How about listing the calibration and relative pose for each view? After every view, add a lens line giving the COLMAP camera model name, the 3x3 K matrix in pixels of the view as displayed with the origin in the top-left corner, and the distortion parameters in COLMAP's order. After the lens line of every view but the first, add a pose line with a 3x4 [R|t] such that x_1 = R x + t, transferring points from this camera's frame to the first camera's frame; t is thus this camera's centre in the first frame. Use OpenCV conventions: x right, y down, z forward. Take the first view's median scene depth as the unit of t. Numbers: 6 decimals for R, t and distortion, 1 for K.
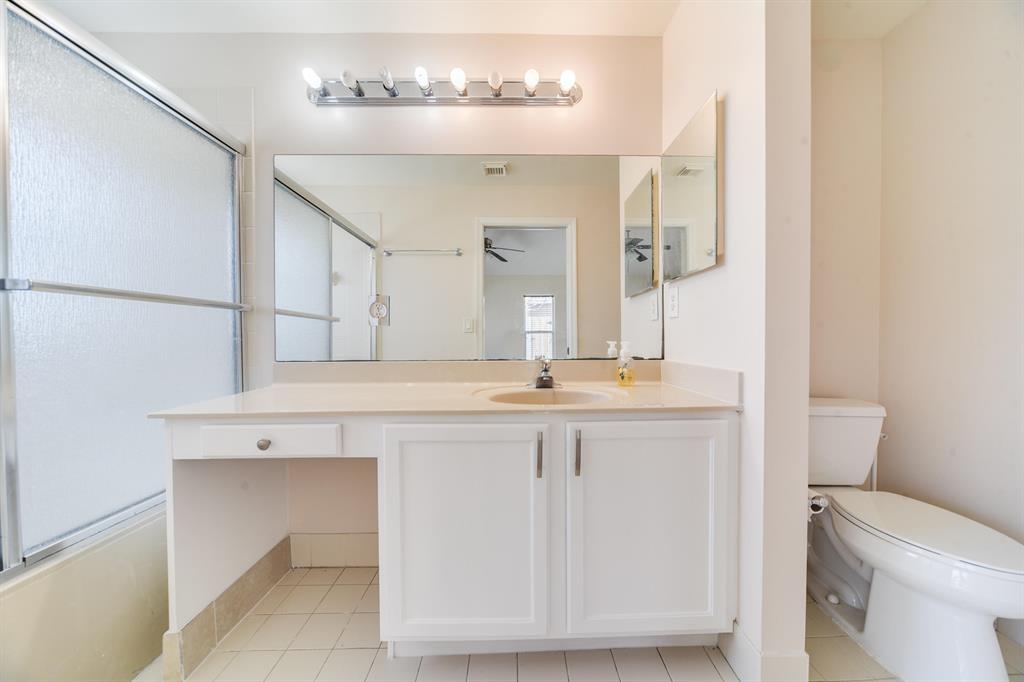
lens RADIAL K [[355.8, 0, 513.7], [0, 355.8, 341.3], [0, 0, 1]] dist [-0.001536, -0.000079]
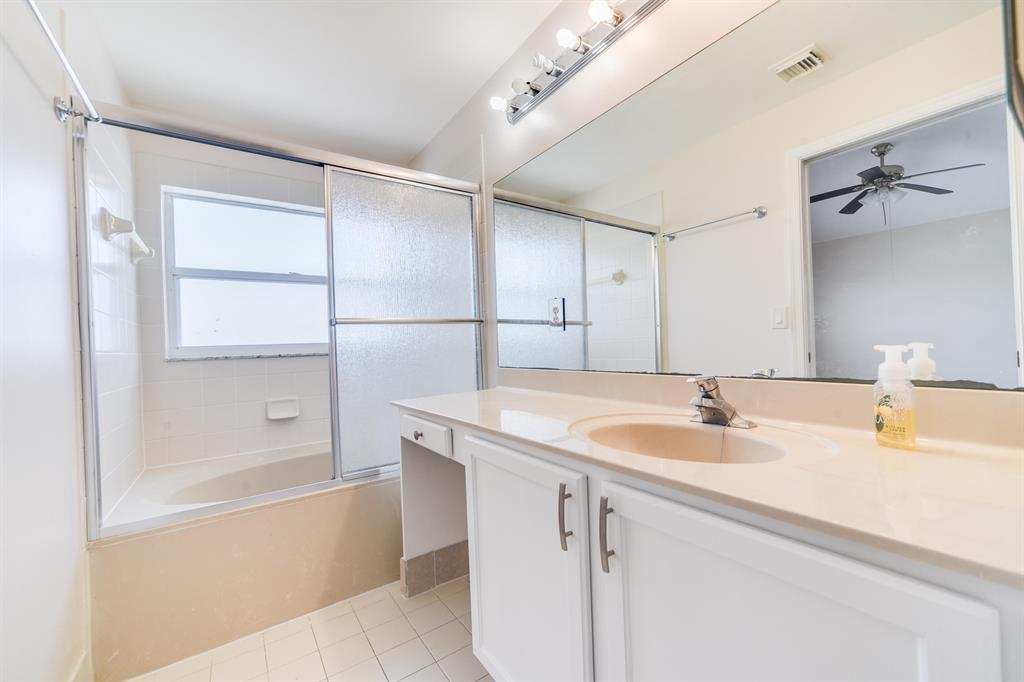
lens RADIAL K [[408.1, 0, 511.4], [0, 408.1, 341.9], [0, 0, 1]] dist [-0.001175, -0.000222]
pose [[0.562914, -0.022607, -0.826206, 0.430176], [0.025218, 0.999630, -0.010171, -0.008495], [0.826131, -0.015110, 0.563276, 0.310519]]
